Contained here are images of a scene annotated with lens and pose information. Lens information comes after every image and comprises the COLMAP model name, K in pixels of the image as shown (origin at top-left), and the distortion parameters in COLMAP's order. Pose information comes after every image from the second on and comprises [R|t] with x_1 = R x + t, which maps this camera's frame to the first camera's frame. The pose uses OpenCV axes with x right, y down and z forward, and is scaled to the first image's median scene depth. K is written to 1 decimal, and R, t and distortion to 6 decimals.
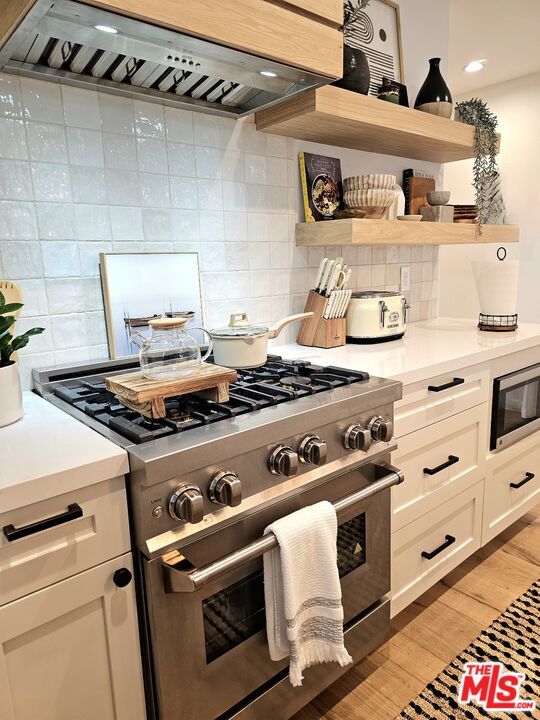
lens RADIAL K [[485.7, 0, 268.4], [0, 485.7, 357.0], [0, 0, 1]] dist [0.045688, -0.032153]
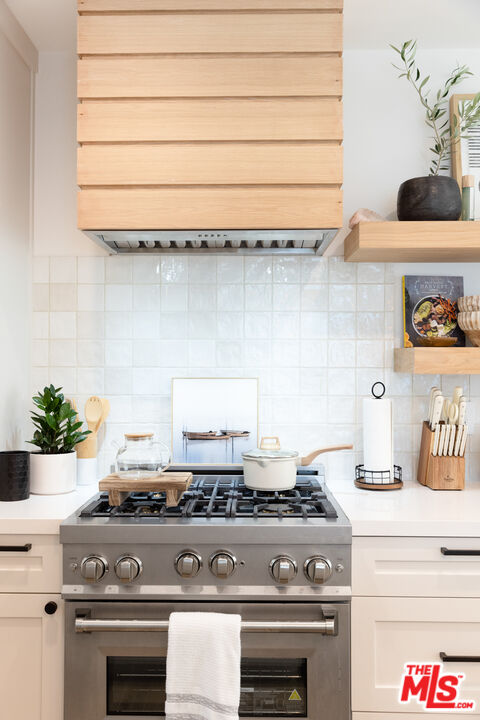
lens RADIAL K [[659.1, 0, 236.2], [0, 659.1, 363.5], [0, 0, 1]] dist [0.004237, 0.000000]
pose [[0.749170, 0.027884, -0.661791, 0.848354], [-0.152479, 0.979541, -0.131339, -0.049009], [0.644589, 0.199305, 0.738094, -0.134068]]
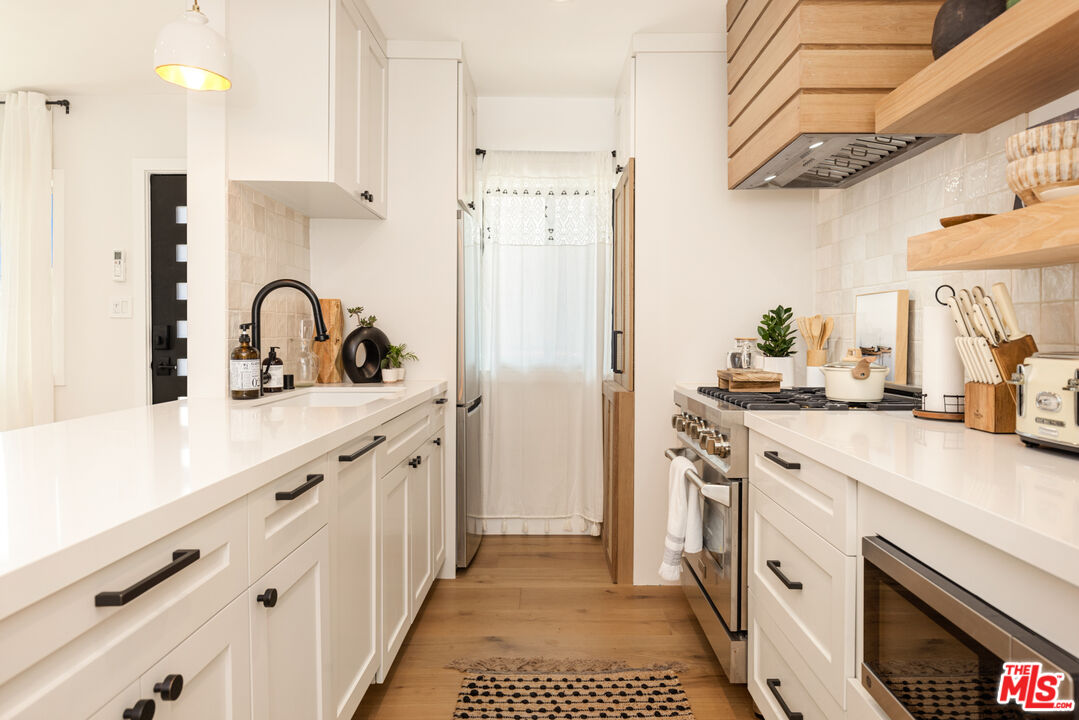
lens RADIAL K [[667.1, 0, 538.3], [0, 667.1, 353.9], [0, 0, 1]] dist [0.001089, 0.000759]
pose [[-0.653099, 0.055208, -0.755258, 1.490590], [-0.128416, 0.974820, 0.182304, -0.260586], [0.746305, 0.216050, -0.629564, 1.444593]]
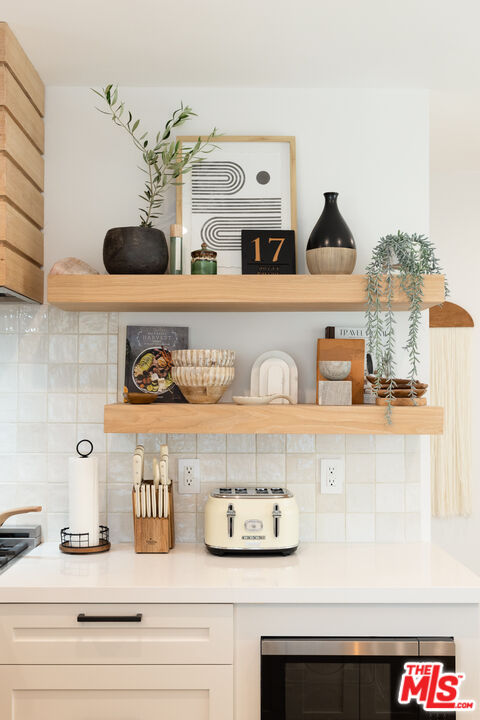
lens RADIAL K [[797.8, 0, 239.1], [0, 797.8, 384.3], [0, 0, 1]] dist [0.006398, 0.000000]
pose [[0.762917, 0.027230, -0.645923, 1.476029], [-0.150078, 0.979279, -0.135977, -0.187602], [0.628836, 0.200678, 0.751195, 0.076730]]
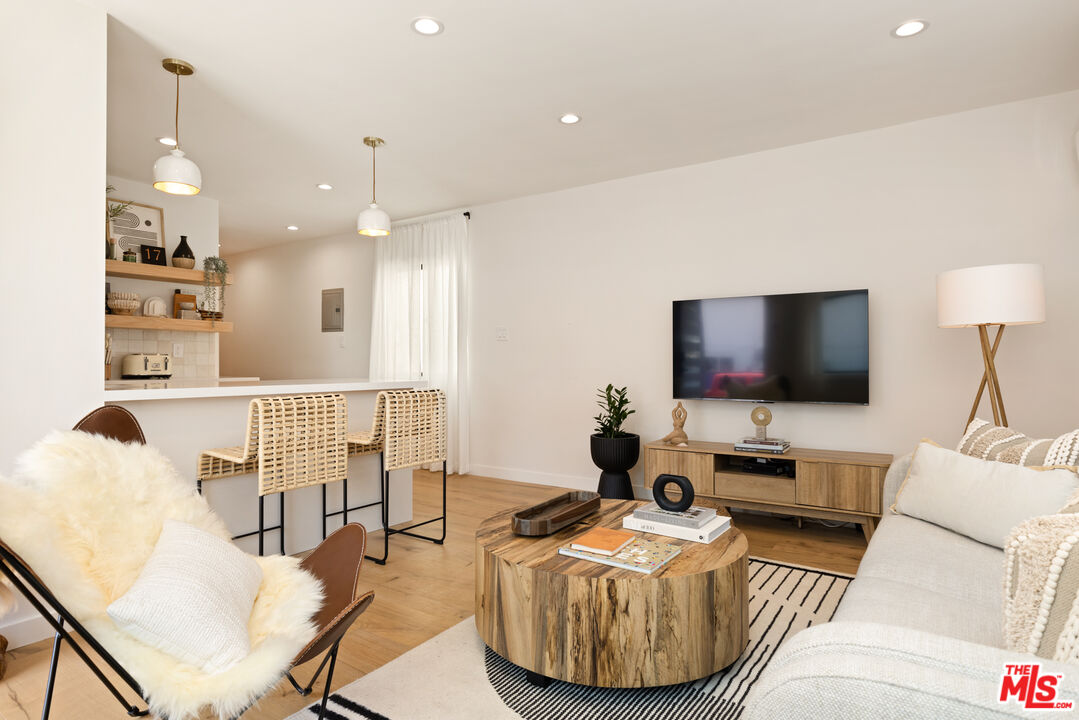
lens RADIAL K [[599.7, 0, 546.7], [0, 599.7, 358.9], [0, 0, 1]] dist [0.005793, 0.000411]
pose [[0.963271, 0.035300, 0.266202, 1.561243], [0.019786, 0.979297, -0.201459, 0.510218], [-0.267802, 0.199326, 0.942630, -2.111873]]
